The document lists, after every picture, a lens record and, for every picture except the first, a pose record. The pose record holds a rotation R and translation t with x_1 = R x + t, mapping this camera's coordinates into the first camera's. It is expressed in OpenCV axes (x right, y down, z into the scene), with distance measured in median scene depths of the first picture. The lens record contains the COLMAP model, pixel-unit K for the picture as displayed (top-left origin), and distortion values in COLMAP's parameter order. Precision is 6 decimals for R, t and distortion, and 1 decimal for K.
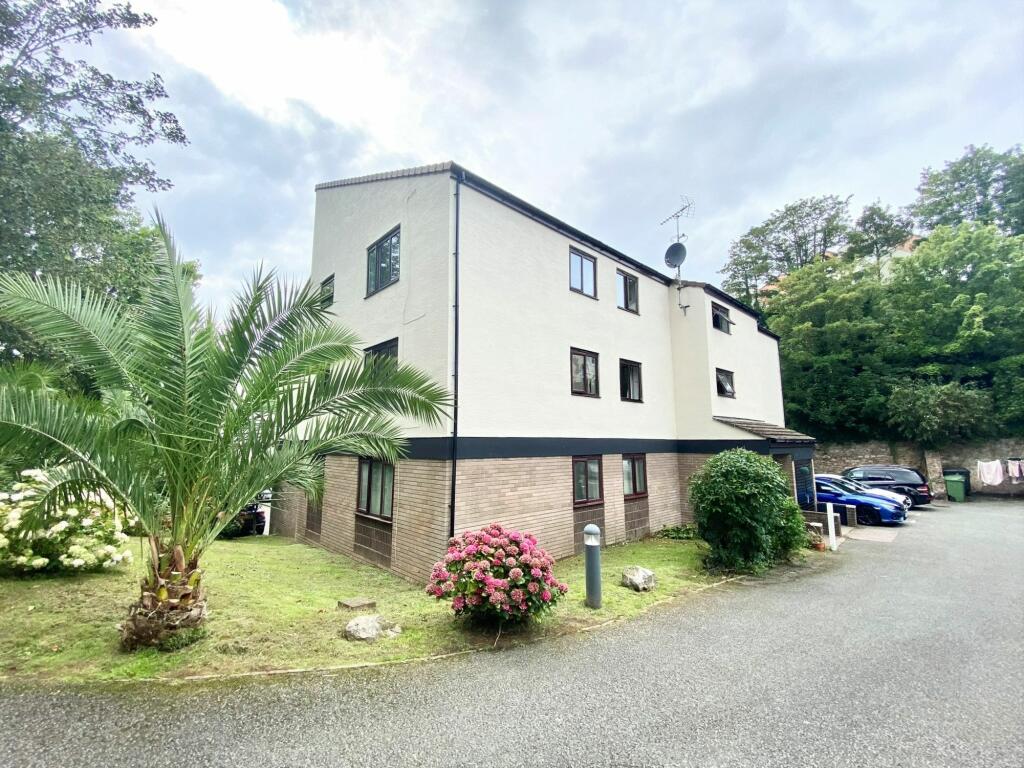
lens RADIAL K [[412.4, 0, 511.2], [0, 412.4, 384.3], [0, 0, 1]] dist [0.002706, -0.005447]
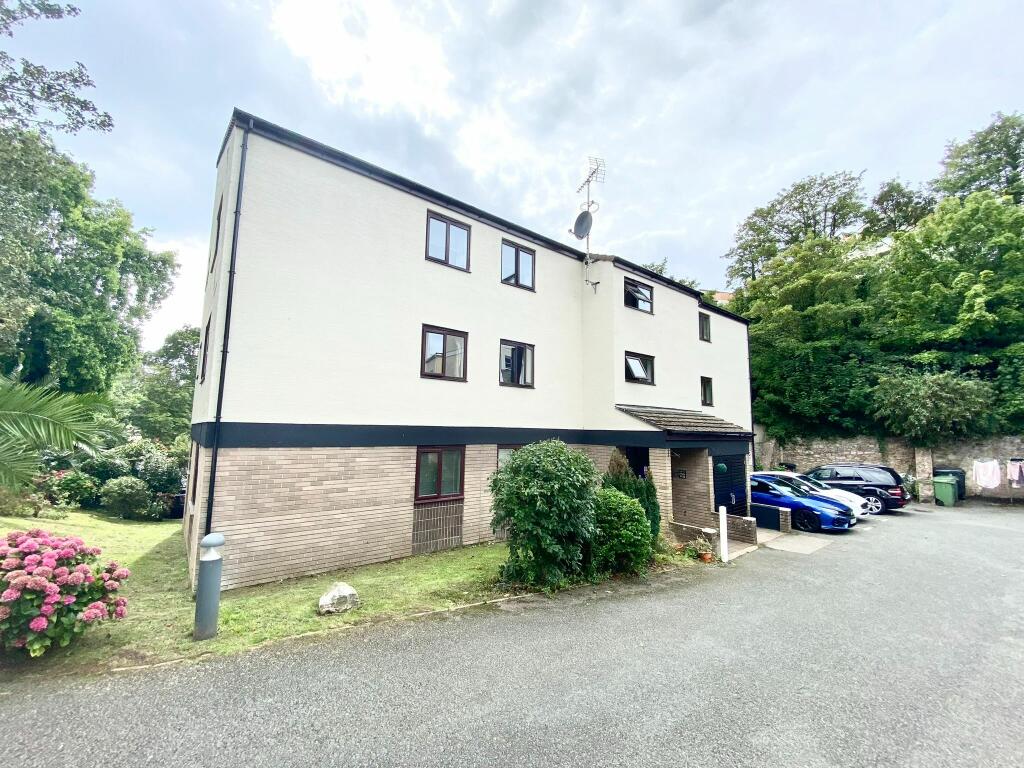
lens RADIAL K [[412.4, 0, 505.8], [0, 412.4, 378.2], [0, 0, 1]] dist [0.002706, -0.005447]
pose [[0.998138, 0.006827, -0.060608, 0.251951], [-0.006342, 0.999946, 0.008187, 0.012335], [0.060660, -0.007788, 0.998128, 0.081704]]
